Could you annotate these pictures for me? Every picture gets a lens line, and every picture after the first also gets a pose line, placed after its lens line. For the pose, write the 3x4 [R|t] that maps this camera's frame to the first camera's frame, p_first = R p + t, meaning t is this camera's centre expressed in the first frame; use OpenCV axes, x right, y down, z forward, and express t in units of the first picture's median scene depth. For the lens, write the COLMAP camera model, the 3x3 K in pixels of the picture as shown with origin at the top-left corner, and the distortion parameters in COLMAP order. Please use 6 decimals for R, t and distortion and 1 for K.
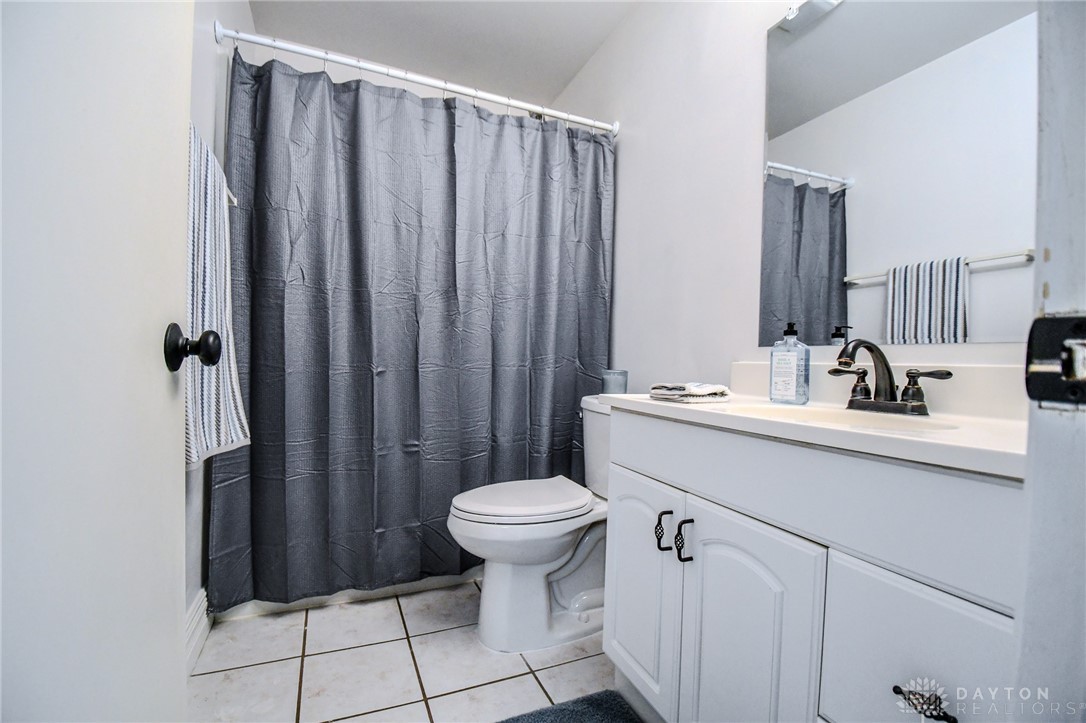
lens RADIAL K [[474.7, 0, 535.9], [0, 474.7, 367.2], [0, 0, 1]] dist [0.016106, -0.022913]
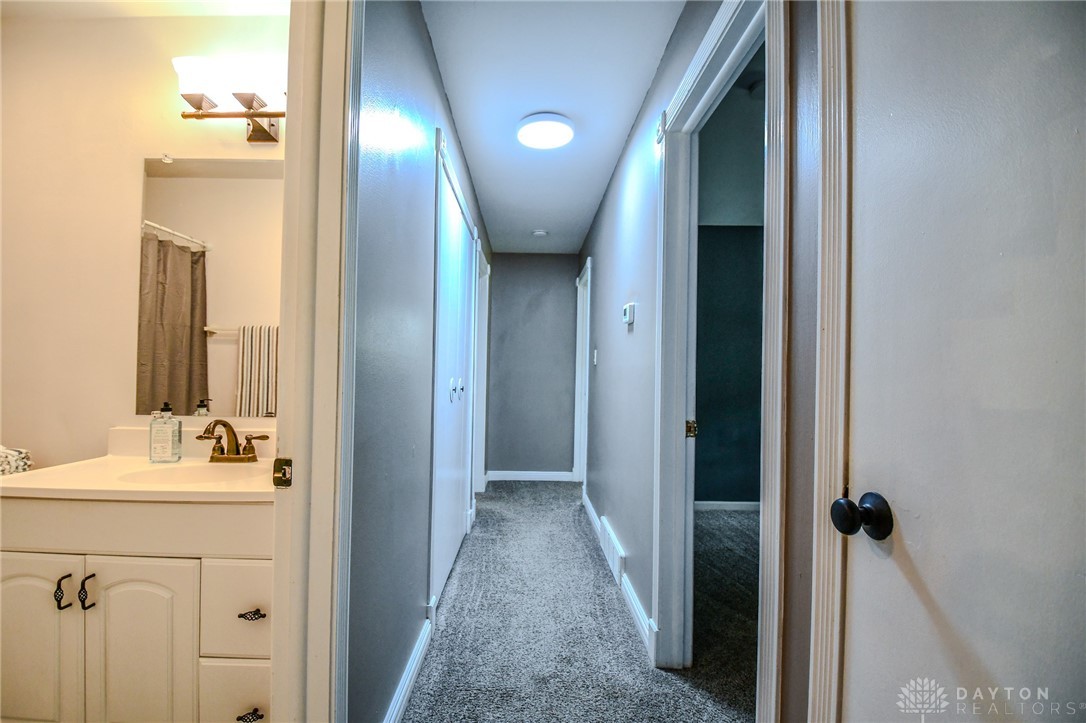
lens RADIAL K [[474.7, 0, 535.9], [0, 474.7, 367.2], [0, 0, 1]] dist [0.016106, -0.022913]
pose [[0.375360, -0.004163, 0.926870, -0.319817], [0.005242, 0.999983, 0.002369, -0.190966], [-0.926864, 0.003970, 0.375375, -0.475345]]
